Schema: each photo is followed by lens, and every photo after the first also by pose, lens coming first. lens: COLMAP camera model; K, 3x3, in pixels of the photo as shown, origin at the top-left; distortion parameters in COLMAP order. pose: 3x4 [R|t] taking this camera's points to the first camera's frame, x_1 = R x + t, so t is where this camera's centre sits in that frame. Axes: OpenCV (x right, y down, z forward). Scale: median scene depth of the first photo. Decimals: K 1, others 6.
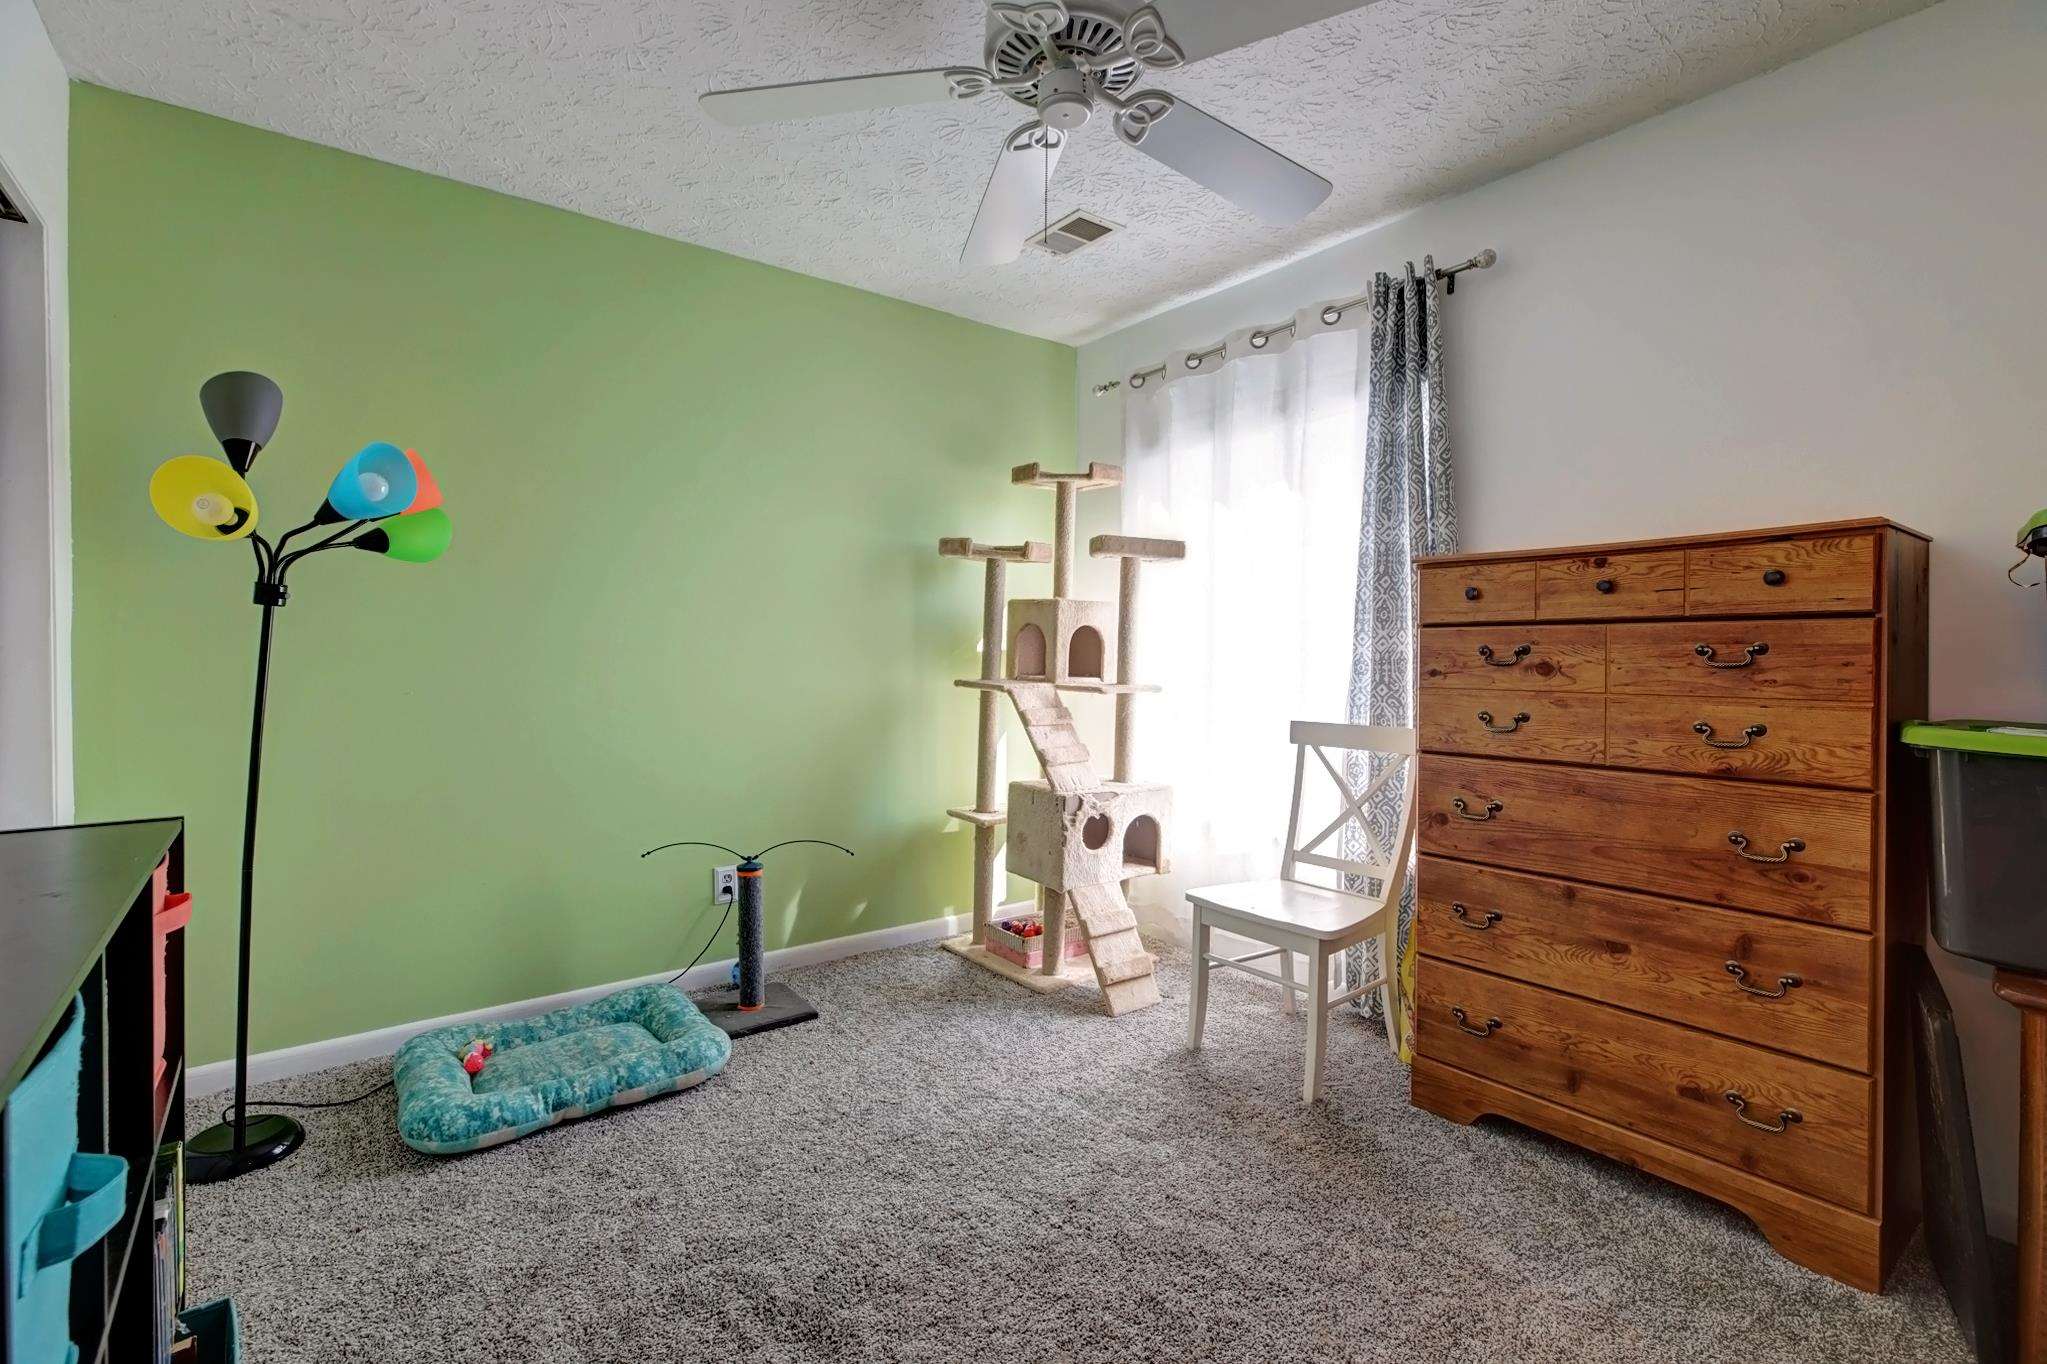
lens RADIAL K [[920.9, 0, 1067.3], [0, 920.9, 649.9], [0, 0, 1]] dist [0.003844, -0.000145]
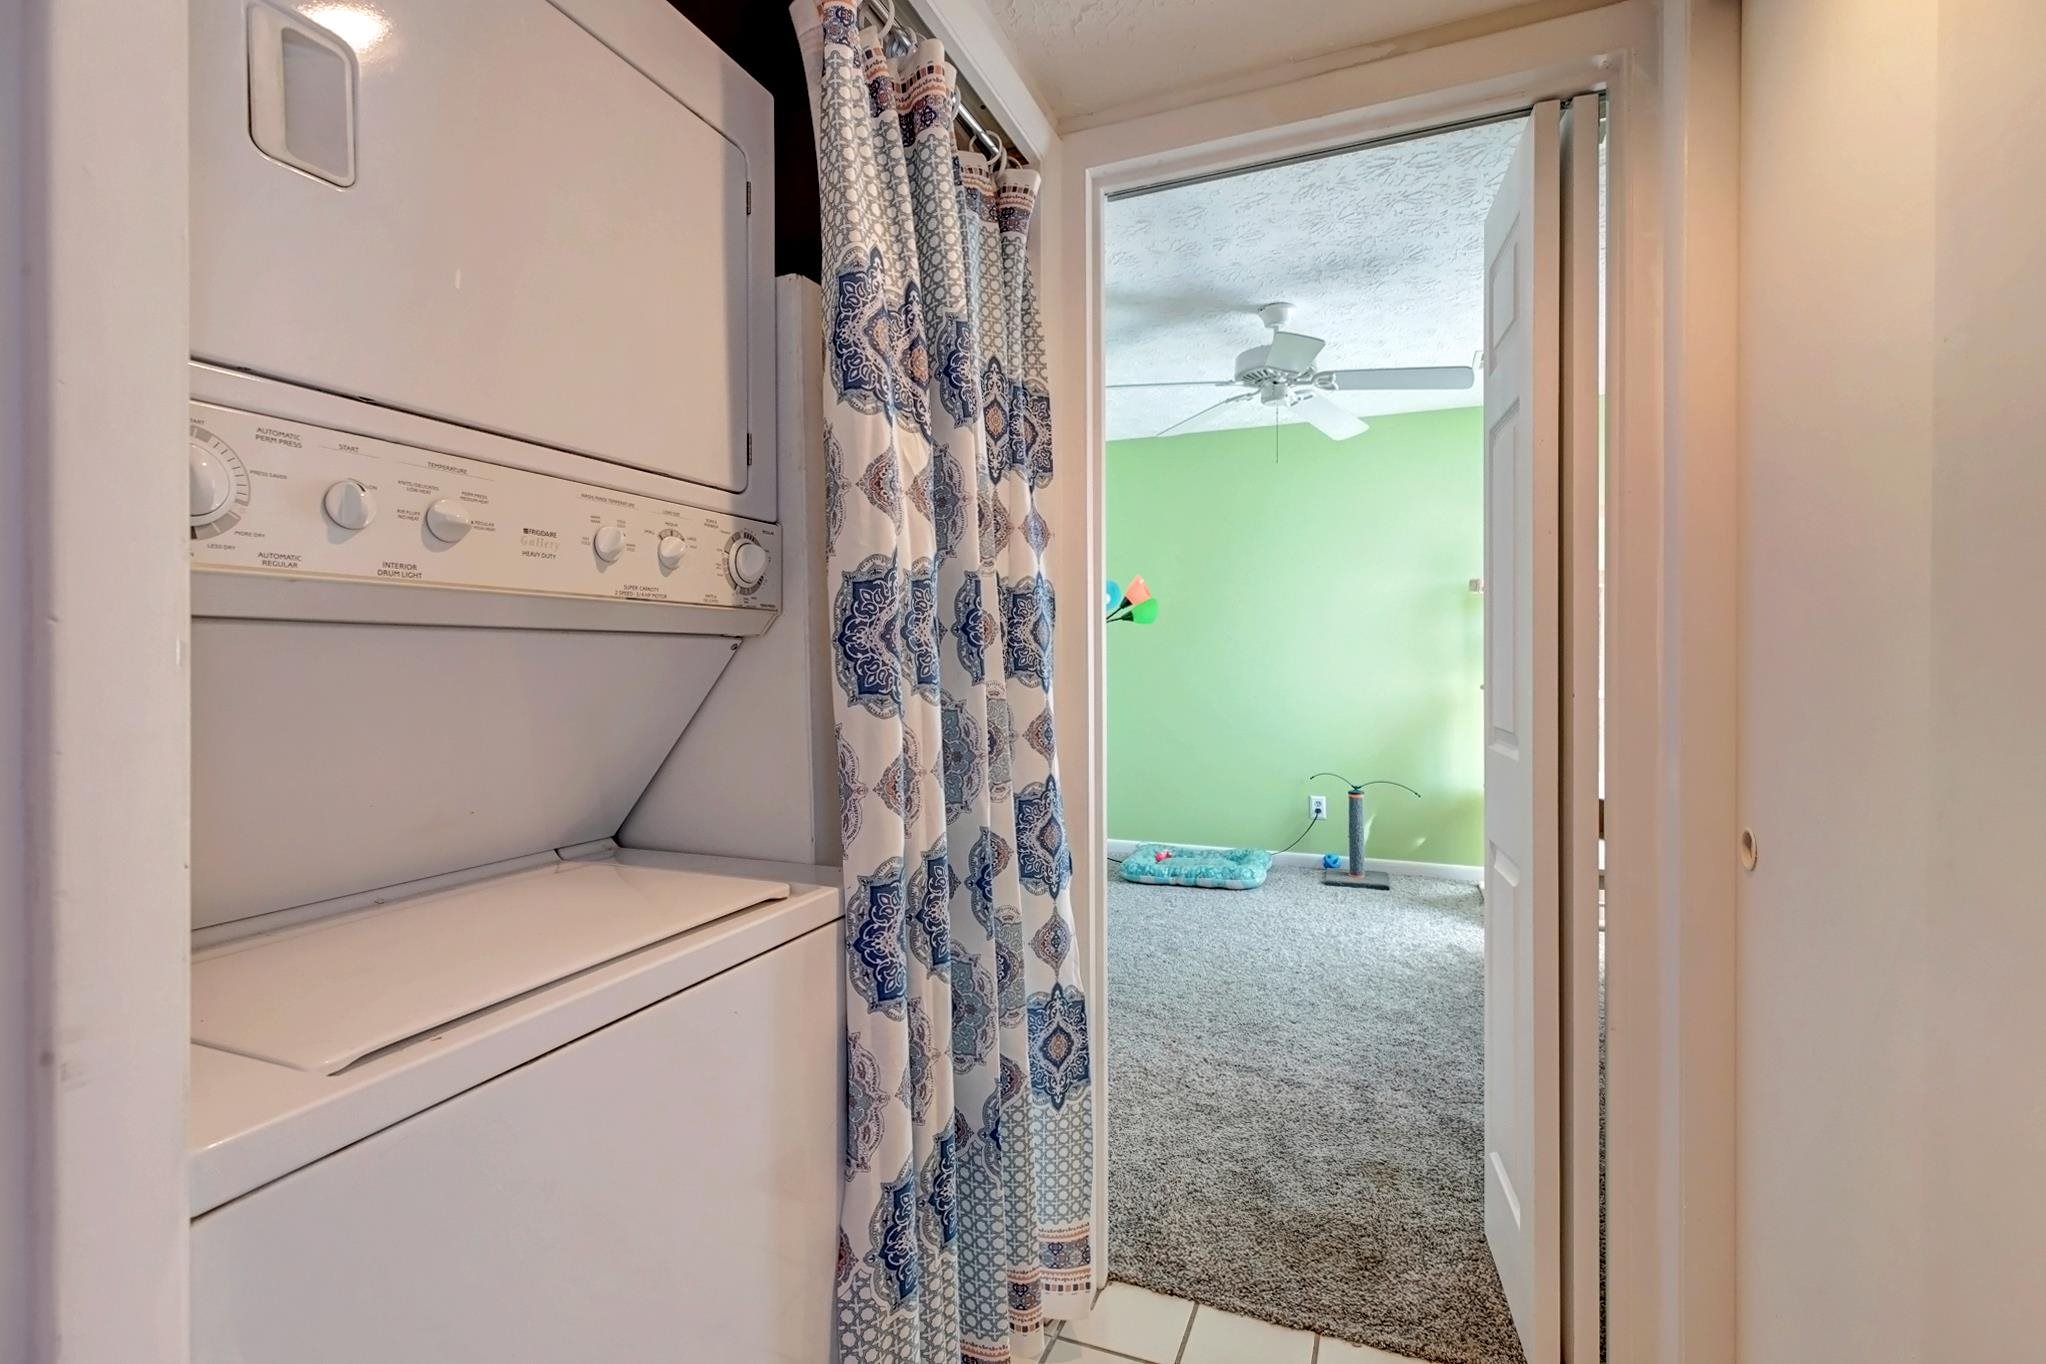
lens RADIAL K [[952.0, 0, 1033.2], [0, 952.0, 666.0], [0, 0, 1]] dist [0.003436, 0.000037]
pose [[0.487263, -0.005908, -0.873235, 1.226292], [0.008170, 0.999964, -0.002206, 0.007029], [0.873217, -0.006060, 0.487294, -0.366970]]
